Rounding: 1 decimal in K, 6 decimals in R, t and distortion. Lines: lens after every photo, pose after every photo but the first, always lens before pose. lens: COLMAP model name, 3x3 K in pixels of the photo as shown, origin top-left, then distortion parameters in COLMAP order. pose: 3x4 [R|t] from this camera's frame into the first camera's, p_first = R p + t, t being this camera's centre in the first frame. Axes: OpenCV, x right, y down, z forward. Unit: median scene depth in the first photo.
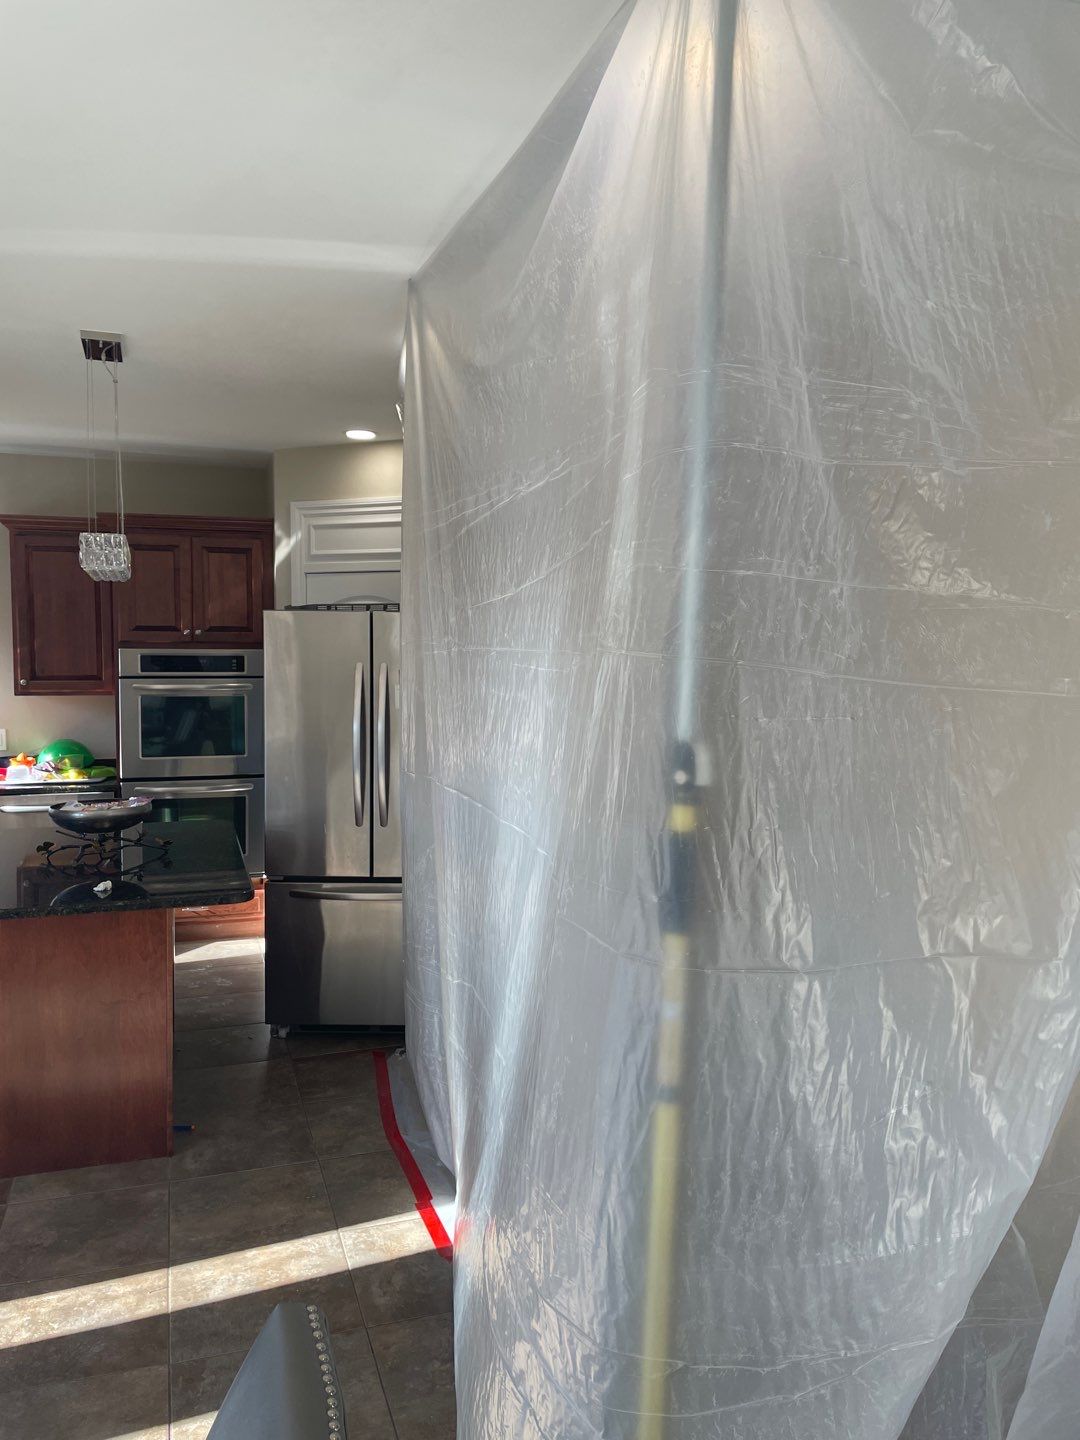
lens RADIAL K [[1096.2, 0, 537.8], [0, 1096.2, 724.3], [0, 0, 1]] dist [0.089729, -0.115064]
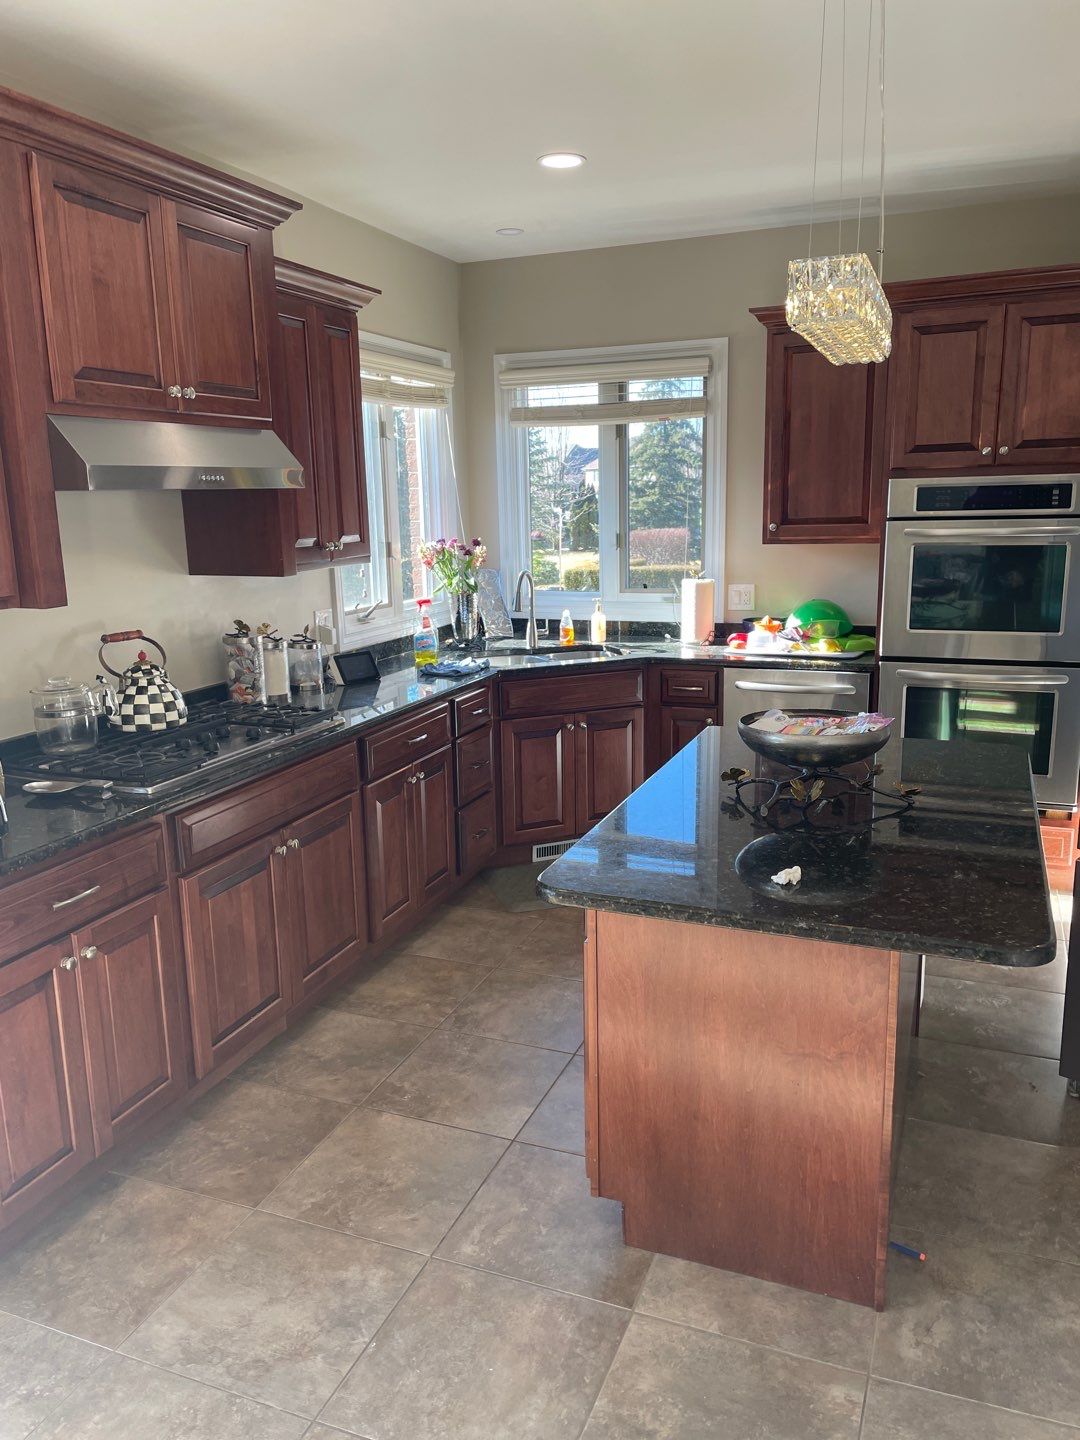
lens RADIAL K [[1096.2, 0, 537.8], [0, 1096.2, 724.3], [0, 0, 1]] dist [0.089729, -0.115064]
pose [[0.767266, 0.110603, -0.631720, -0.075410], [-0.020816, 0.988793, 0.147837, -0.011476], [0.640991, -0.100281, 0.760969, 0.275459]]
